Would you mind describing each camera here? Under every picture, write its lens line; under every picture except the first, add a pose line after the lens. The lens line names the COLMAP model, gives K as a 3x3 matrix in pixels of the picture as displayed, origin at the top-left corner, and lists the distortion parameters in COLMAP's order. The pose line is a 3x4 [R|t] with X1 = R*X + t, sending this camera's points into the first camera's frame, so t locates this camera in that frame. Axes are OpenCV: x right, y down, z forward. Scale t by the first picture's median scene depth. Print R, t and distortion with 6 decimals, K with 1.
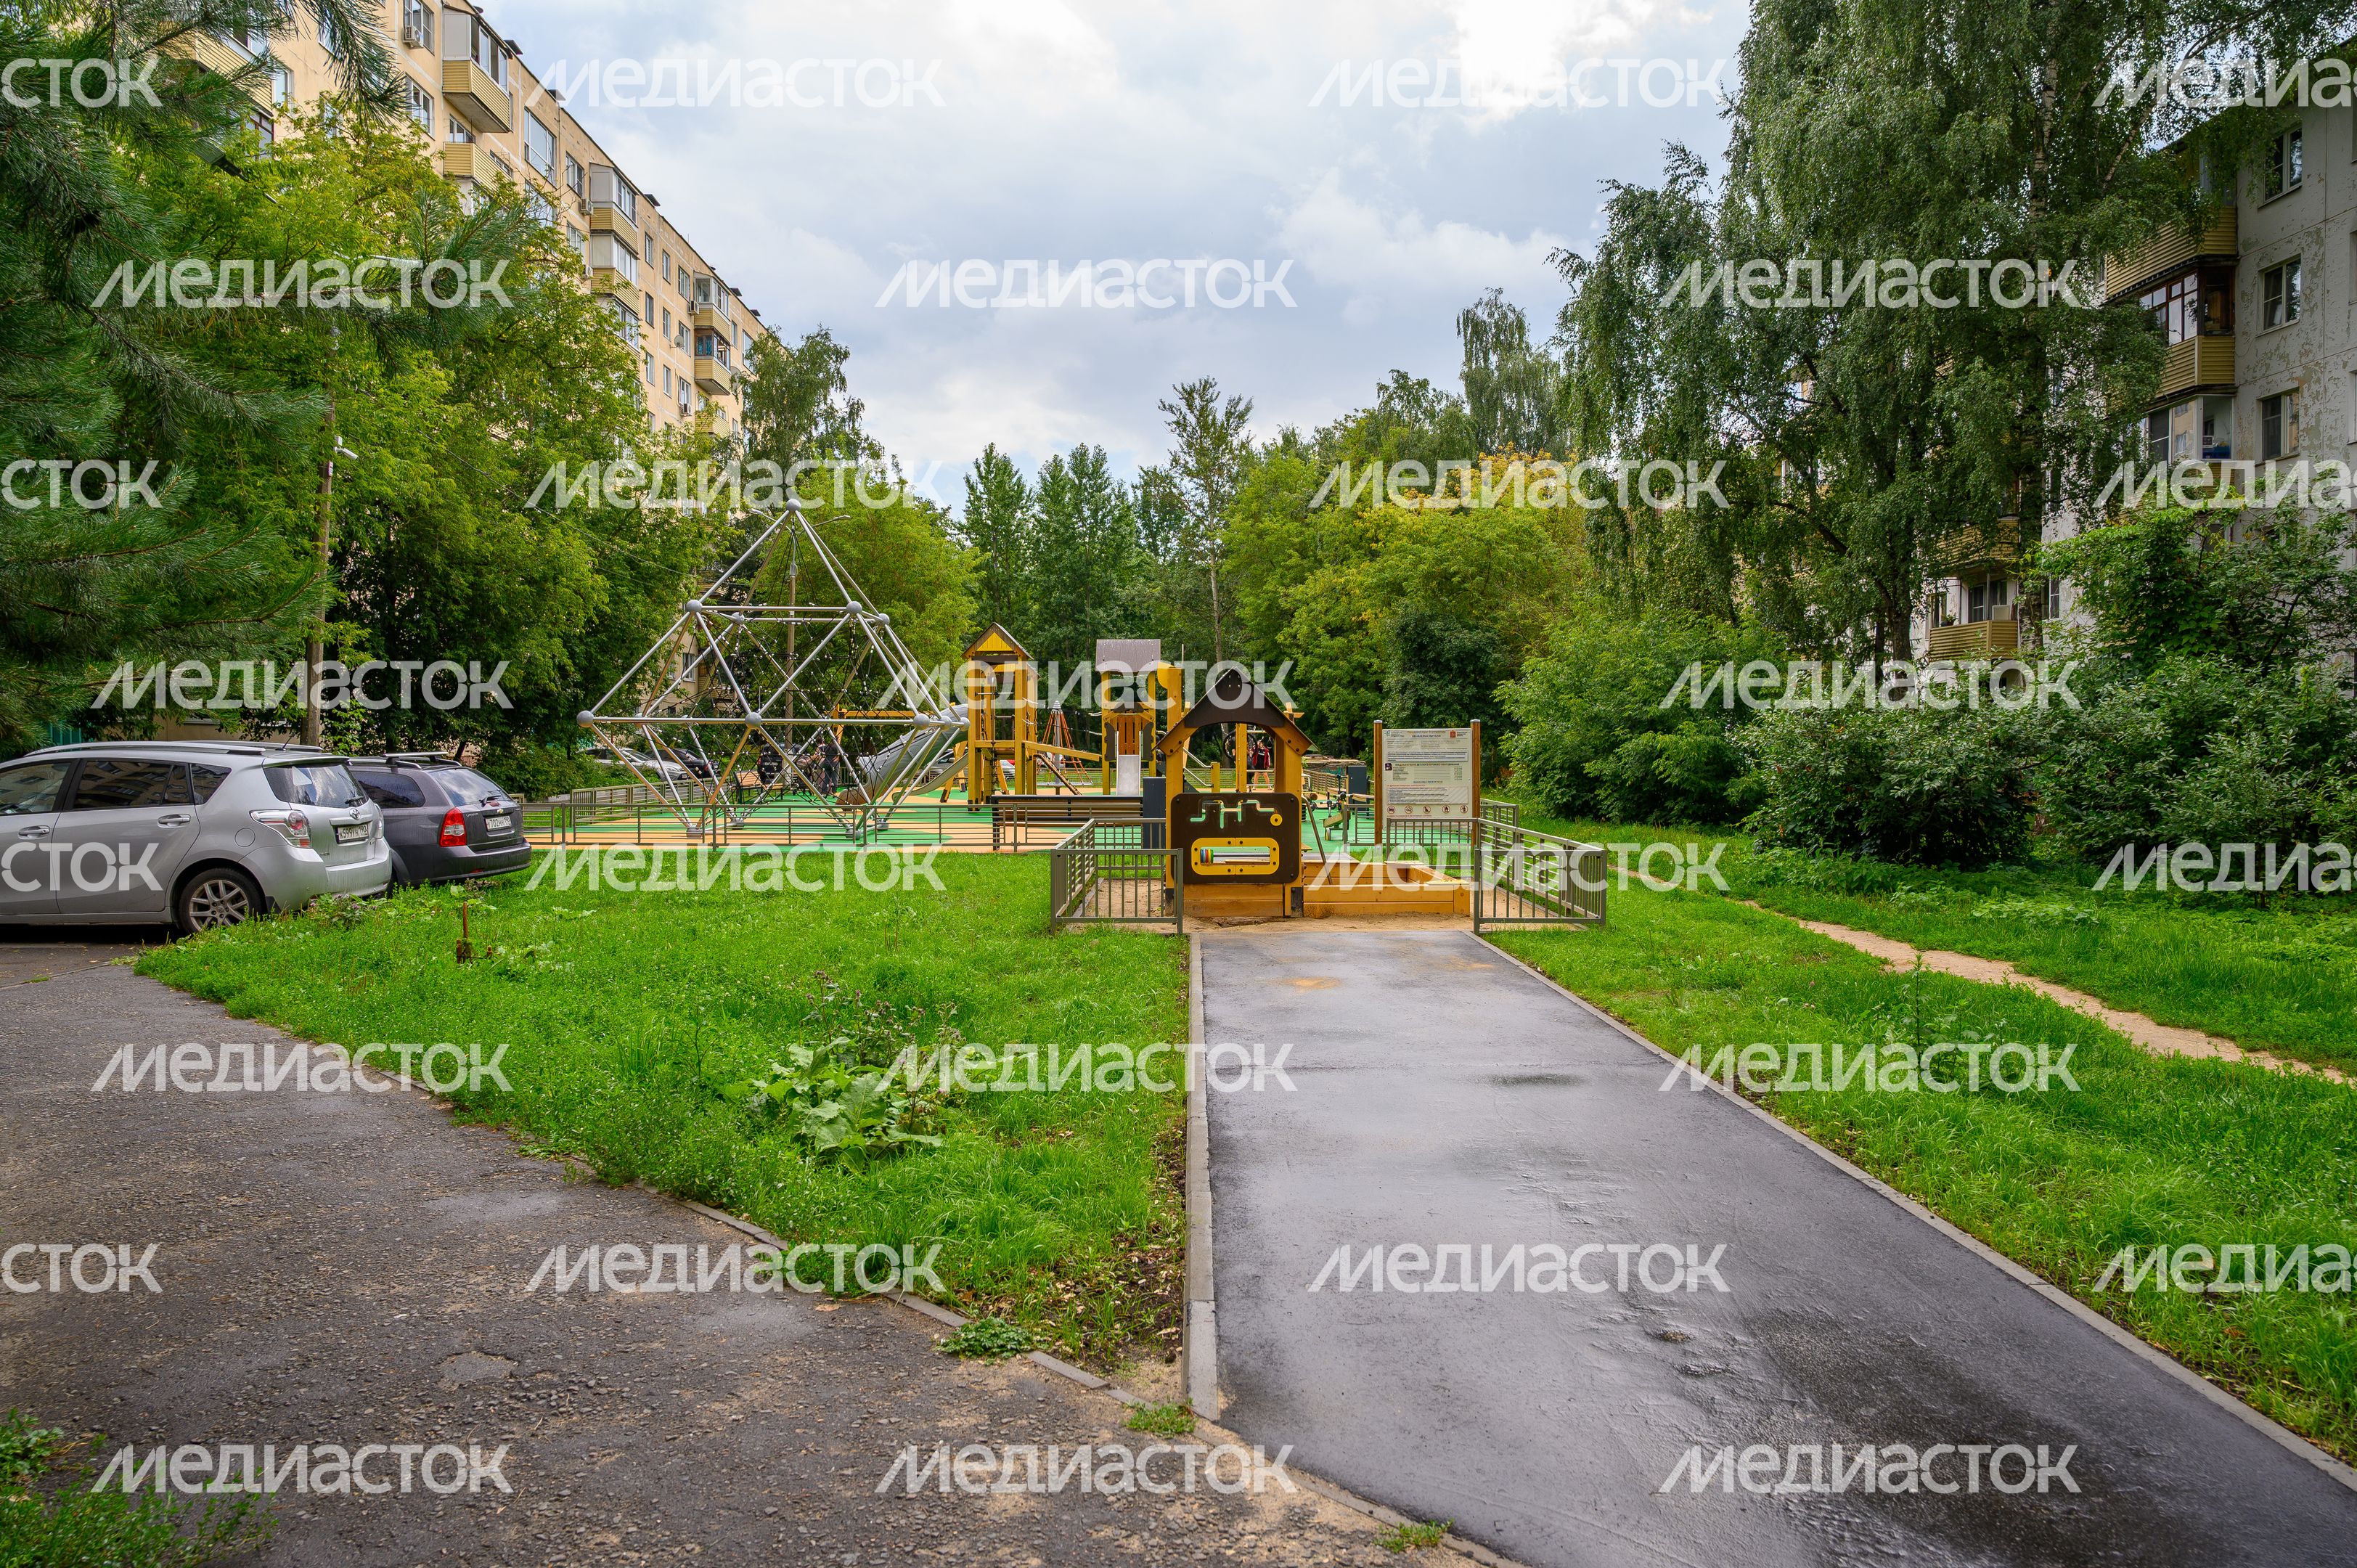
lens RADIAL K [[1582.9, 0, 1173.2], [0, 1582.9, 787.8], [0, 0, 1]] dist [-0.008160, 0.004244]
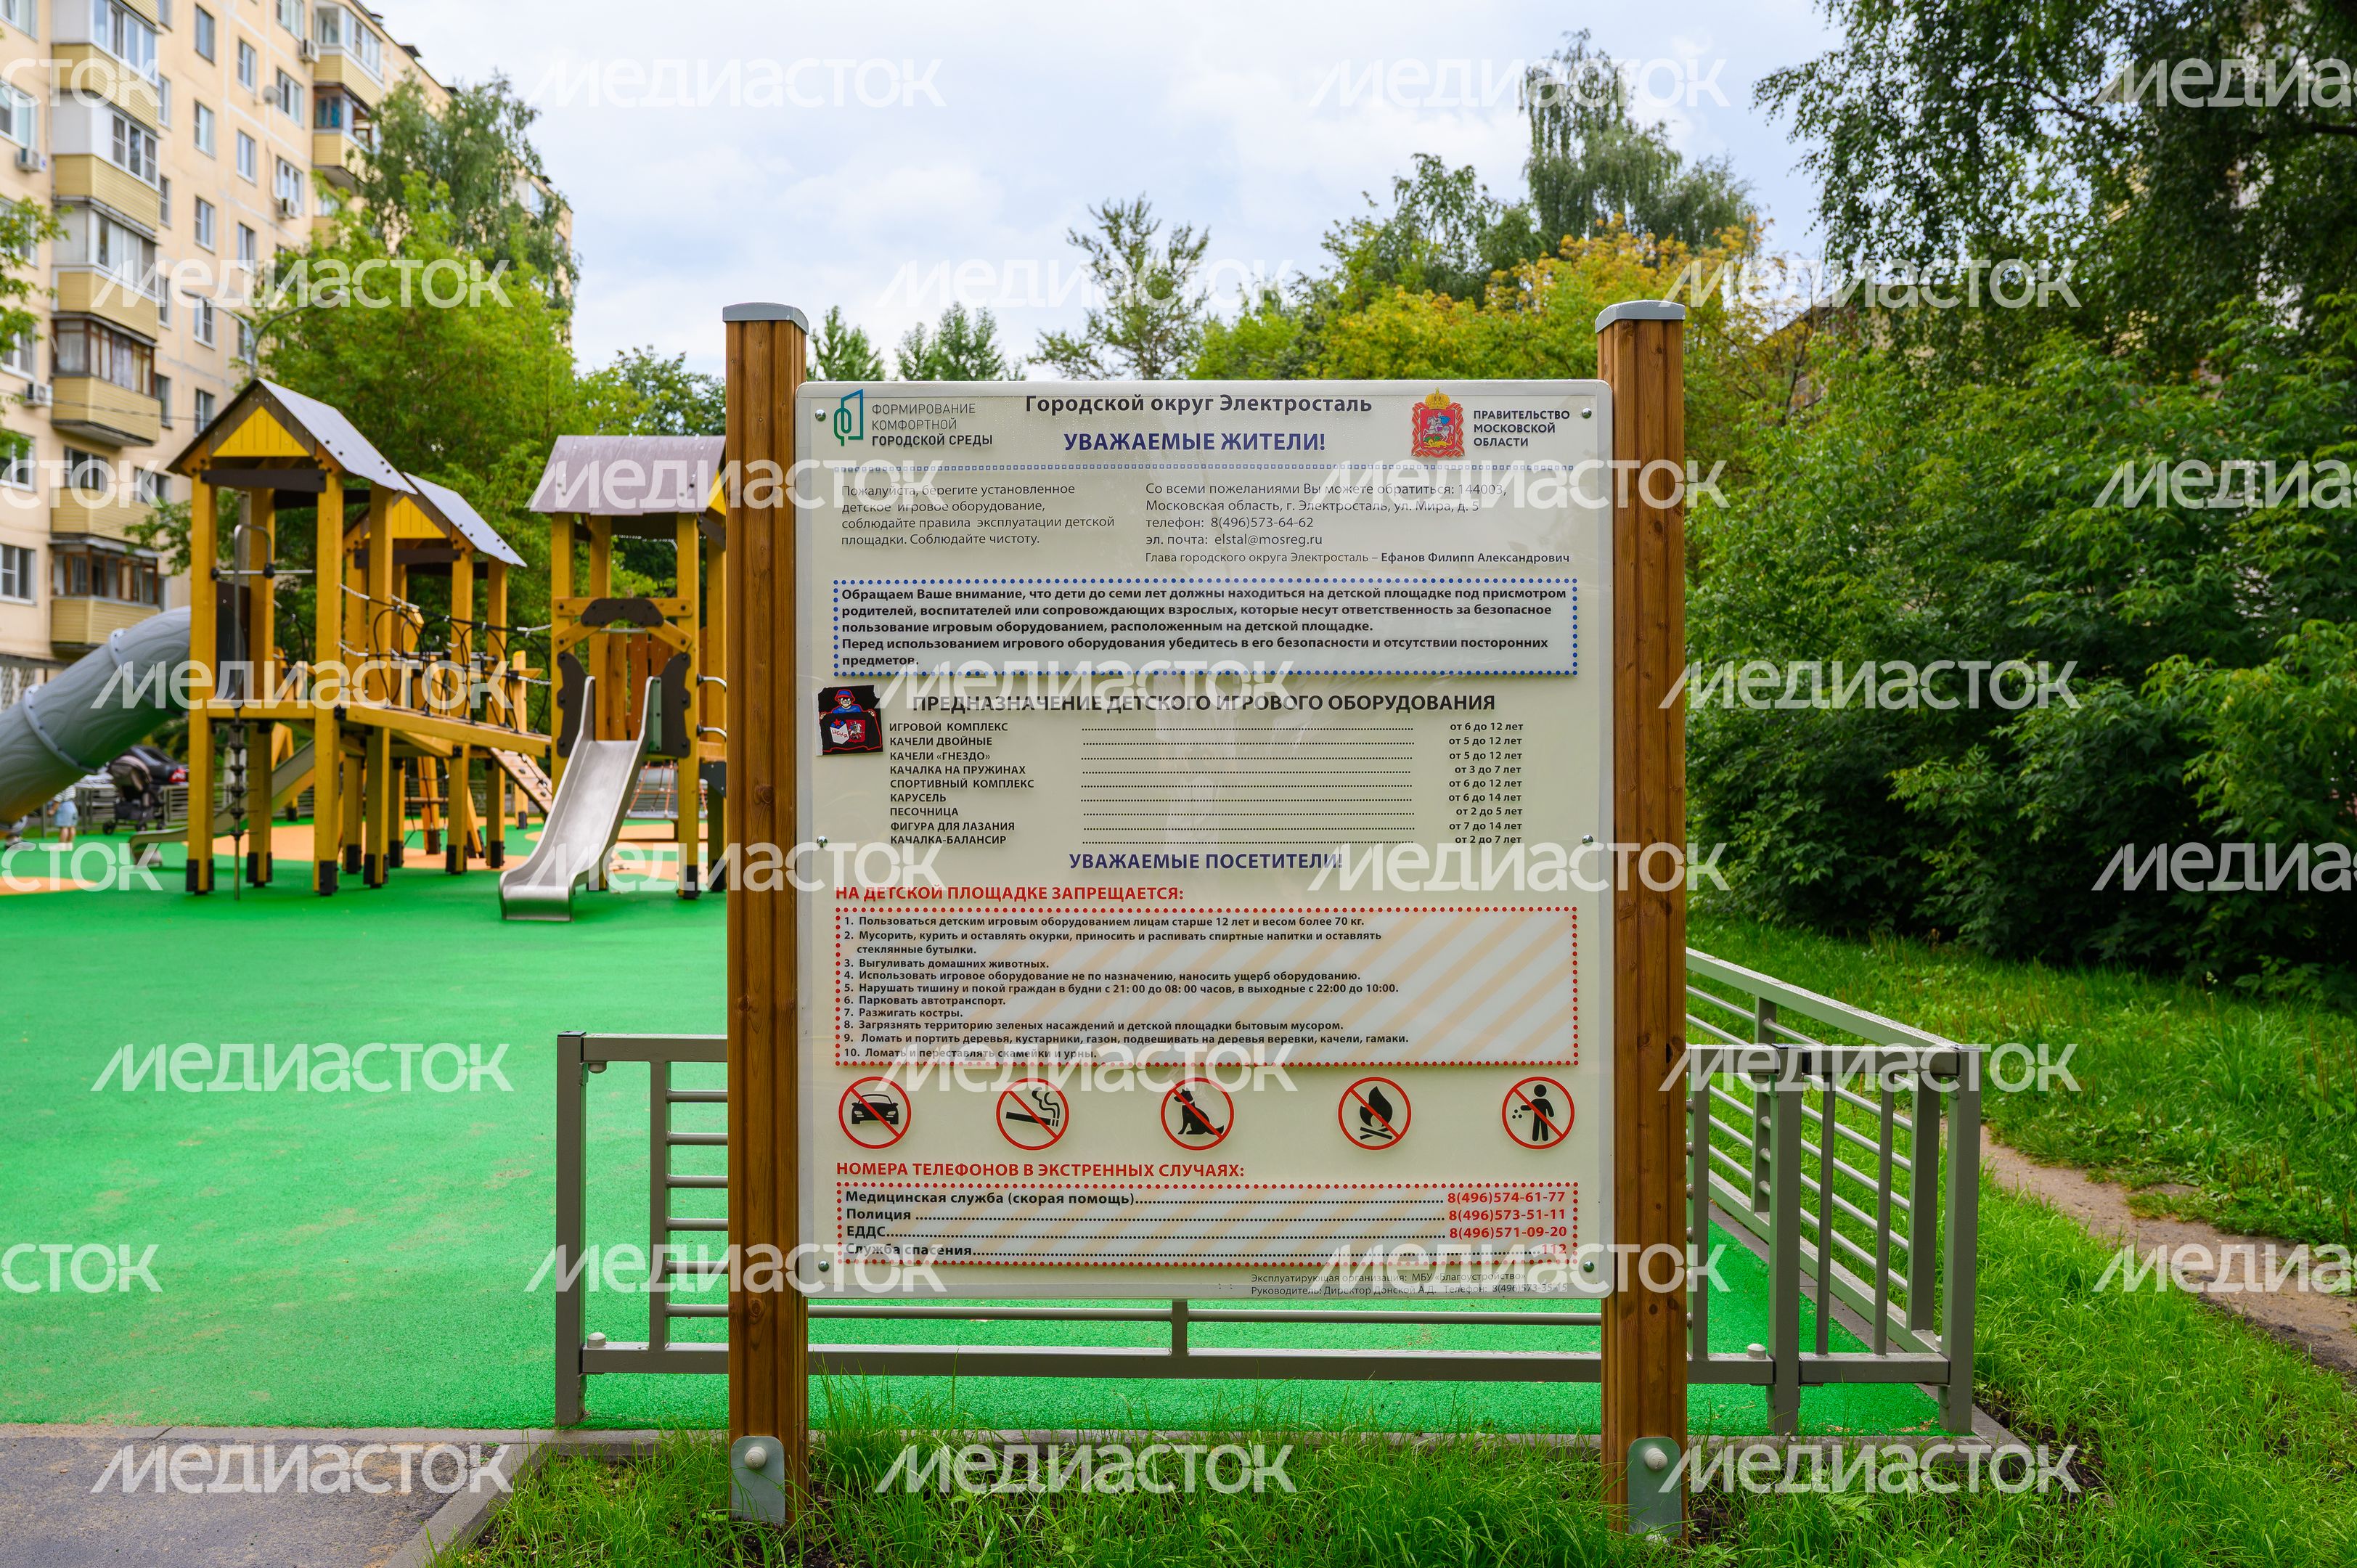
lens RADIAL K [[1949.7, 0, 1168.3], [0, 1949.7, 767.3], [0, 0, 1]] dist [-0.002812, -0.003837]
pose [[0.999966, 0.008154, -0.000883, 0.041844], [-0.008173, 0.999669, -0.024386, -0.001836], [0.000684, 0.024393, 0.999702, 0.228427]]
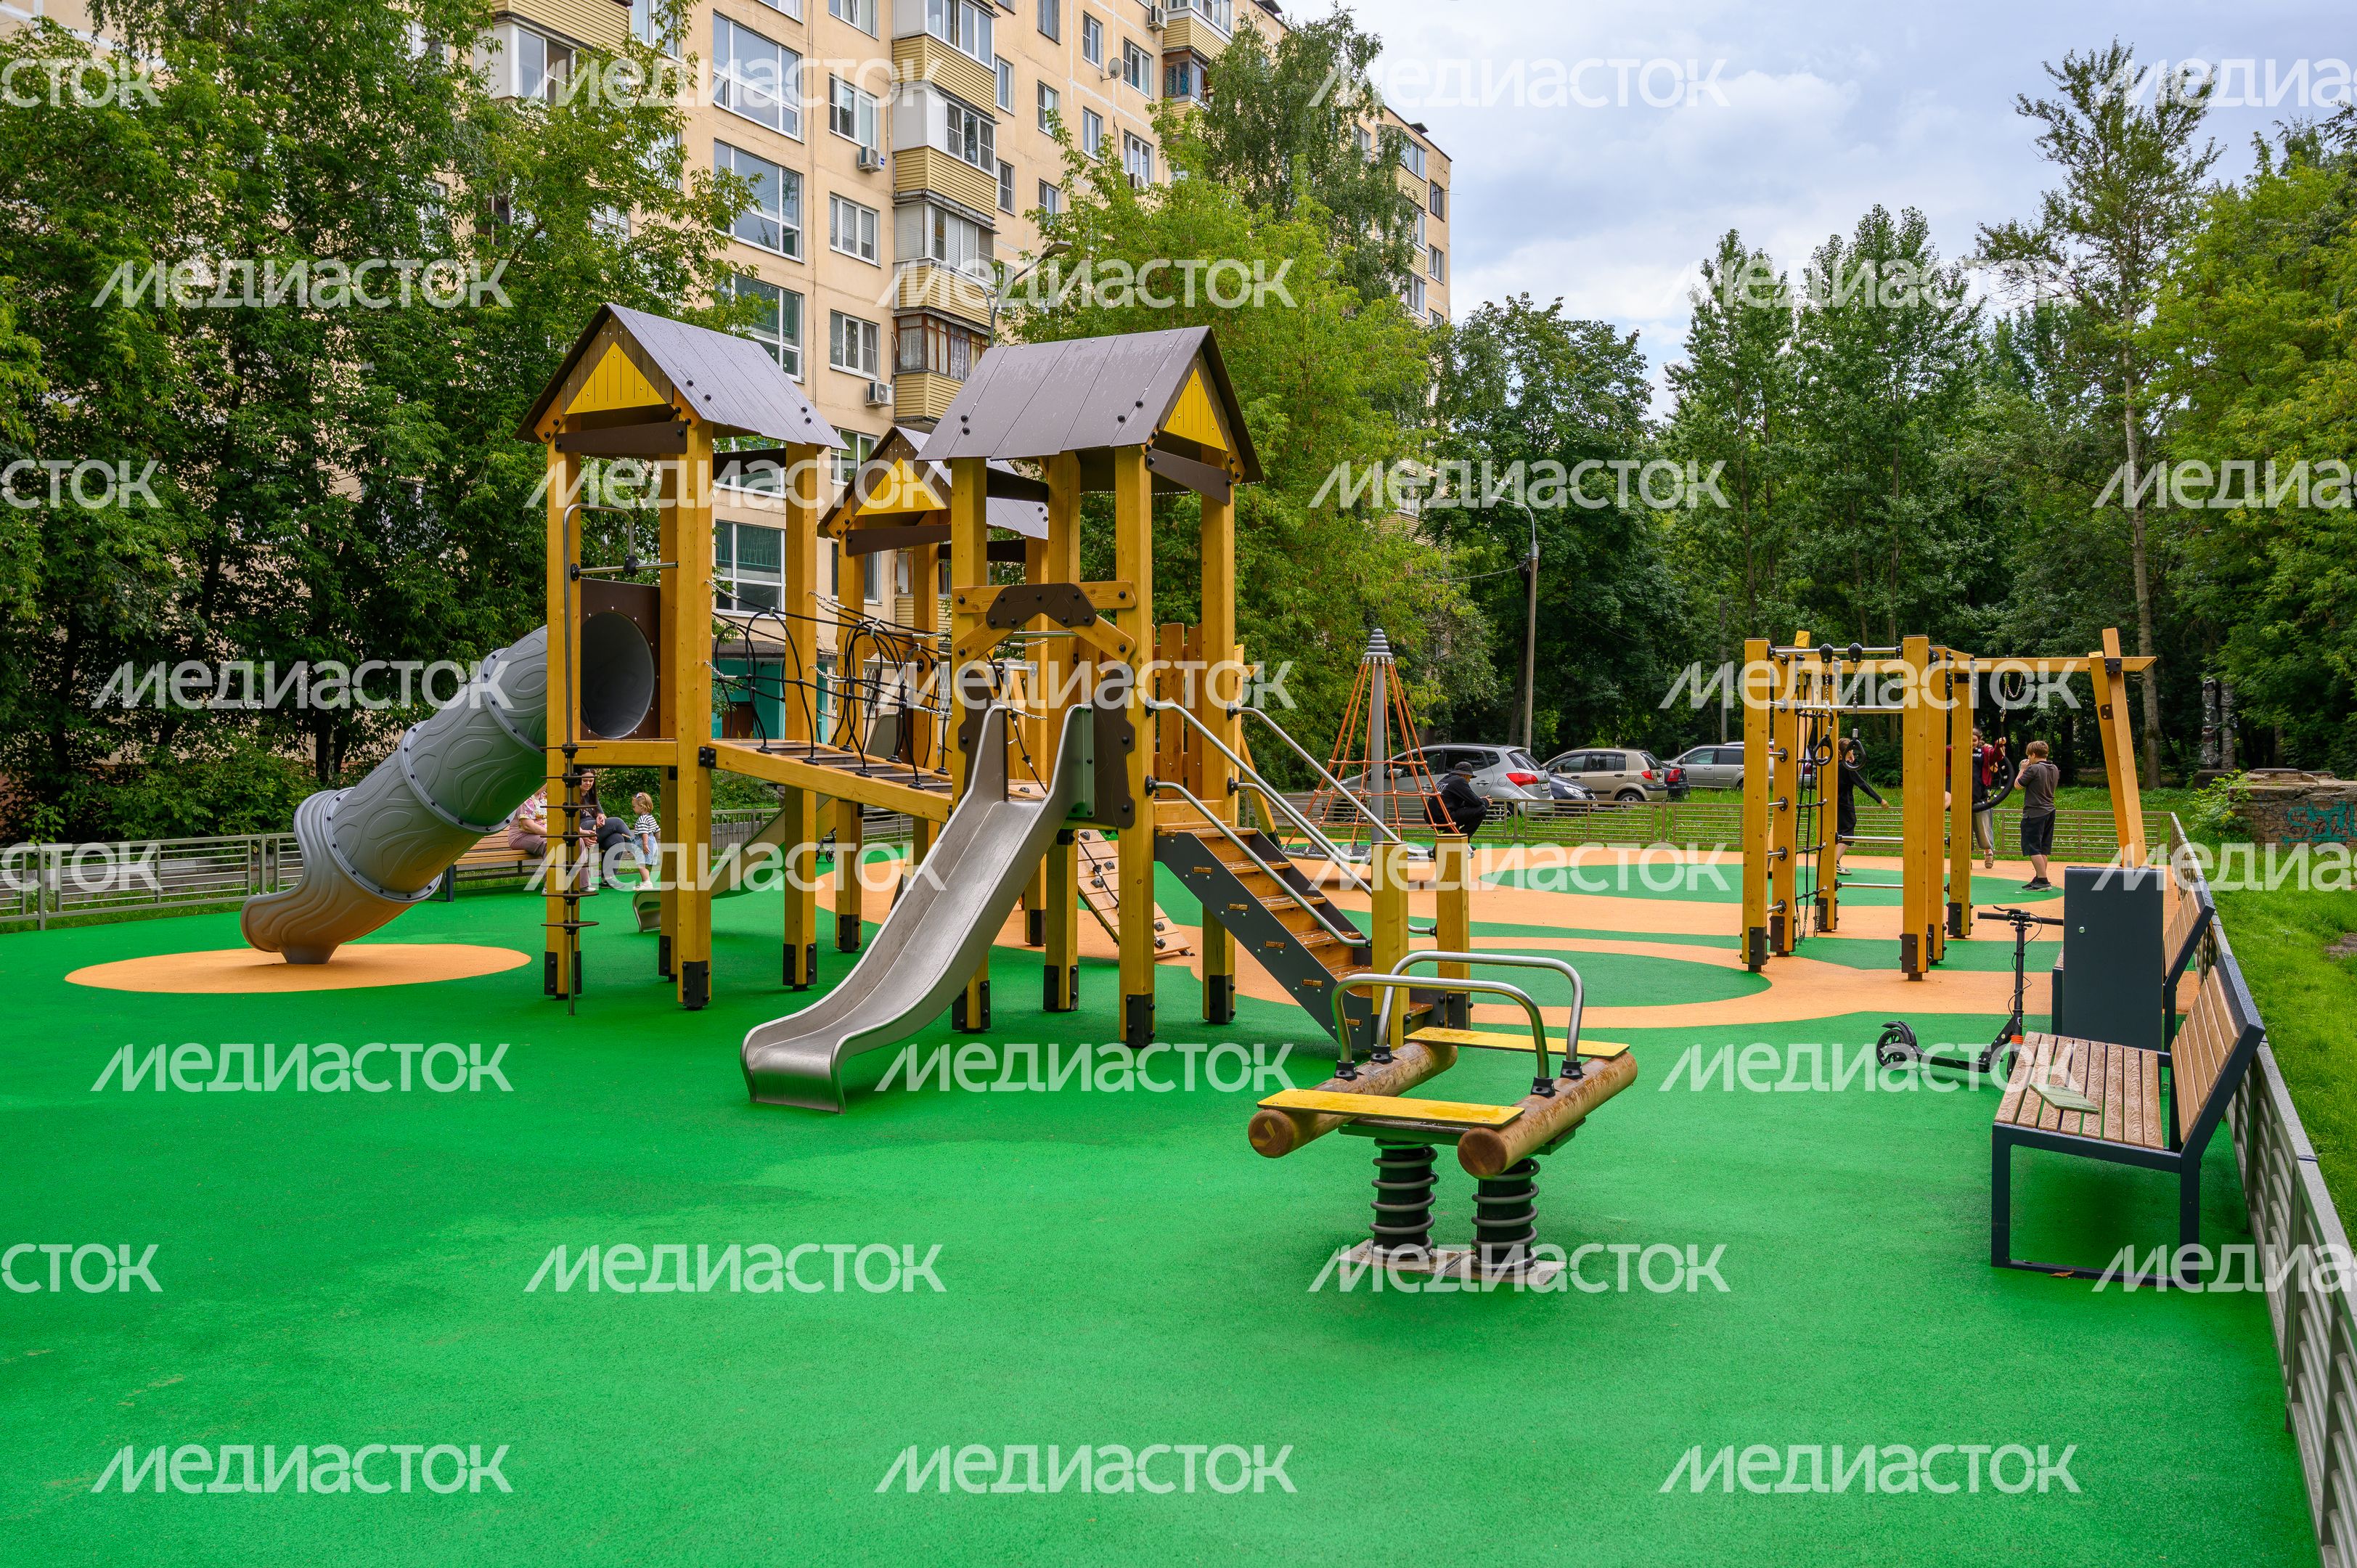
lens RADIAL K [[2018.3, 0, 1172.2], [0, 2018.3, 778.4], [0, 0, 1]] dist [0.006948, -0.005295]
pose [[0.893388, 0.012976, -0.449098, 0.053970], [-0.015107, 0.999885, -0.001163, -0.010119], [0.449032, 0.007823, 0.893482, 0.306960]]
